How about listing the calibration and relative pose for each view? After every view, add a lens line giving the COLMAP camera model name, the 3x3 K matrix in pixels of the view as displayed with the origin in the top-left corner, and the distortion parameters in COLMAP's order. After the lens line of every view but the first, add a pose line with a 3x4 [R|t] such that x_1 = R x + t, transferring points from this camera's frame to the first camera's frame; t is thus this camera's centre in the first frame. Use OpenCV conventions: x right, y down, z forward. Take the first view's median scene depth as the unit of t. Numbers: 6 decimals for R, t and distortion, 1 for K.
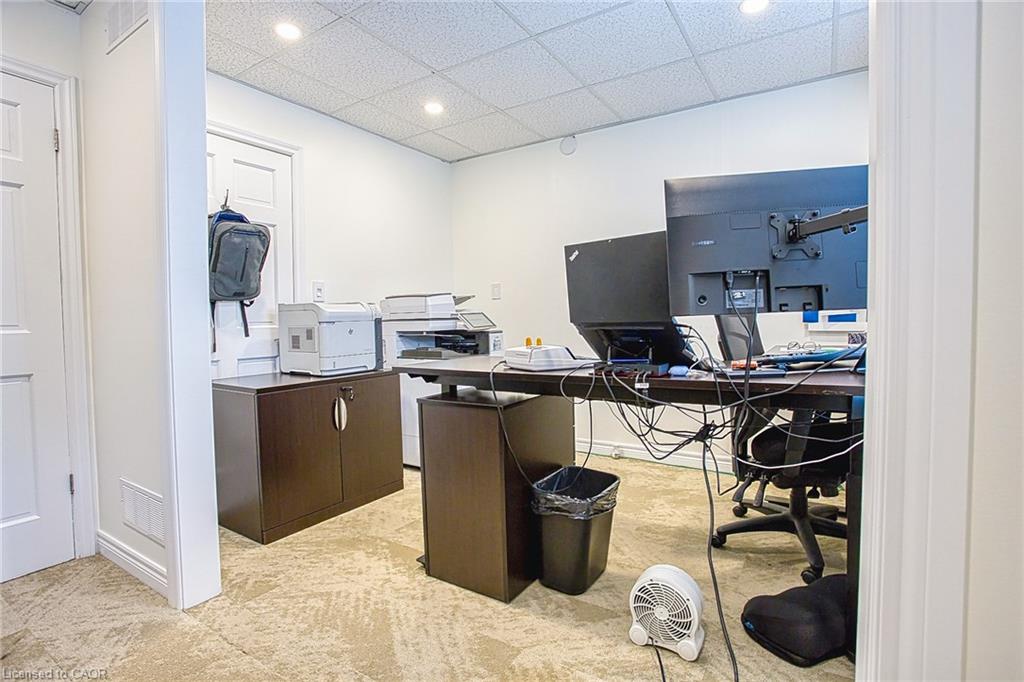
lens RADIAL K [[493.2, 0, 513.0], [0, 493.2, 343.4], [0, 0, 1]] dist [-0.039254, 0.010554]
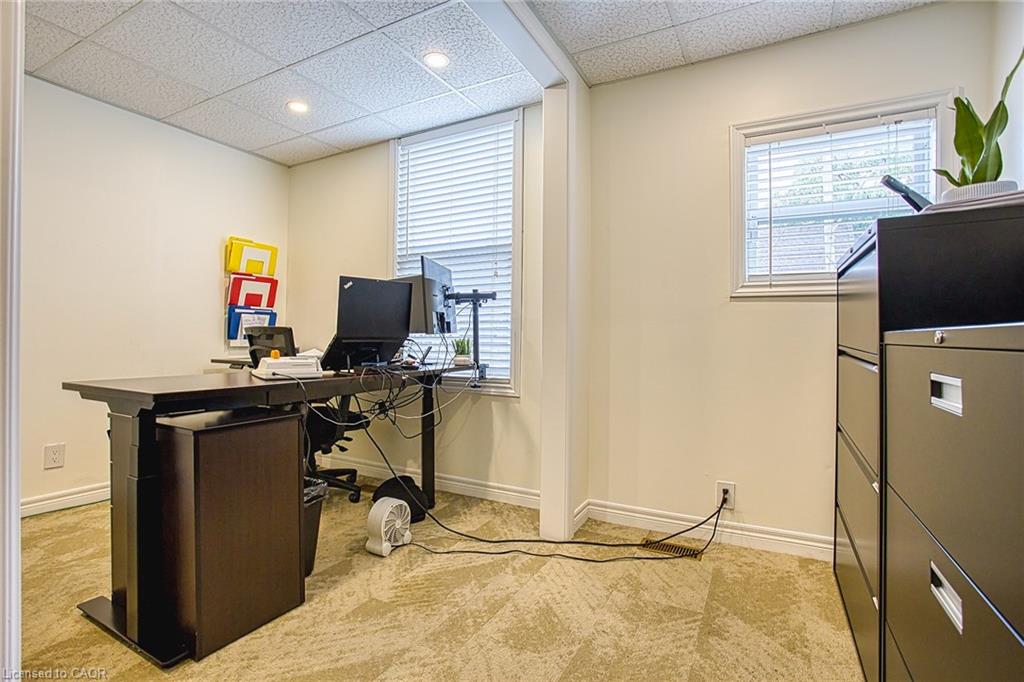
lens RADIAL K [[493.2, 0, 511.7], [0, 493.2, 339.8], [0, 0, 1]] dist [-0.039254, 0.010554]
pose [[-0.083276, 0.017992, 0.996364, -1.085601], [0.032422, 0.999357, -0.015336, -0.000723], [-0.995999, 0.031027, -0.083805, 0.622917]]
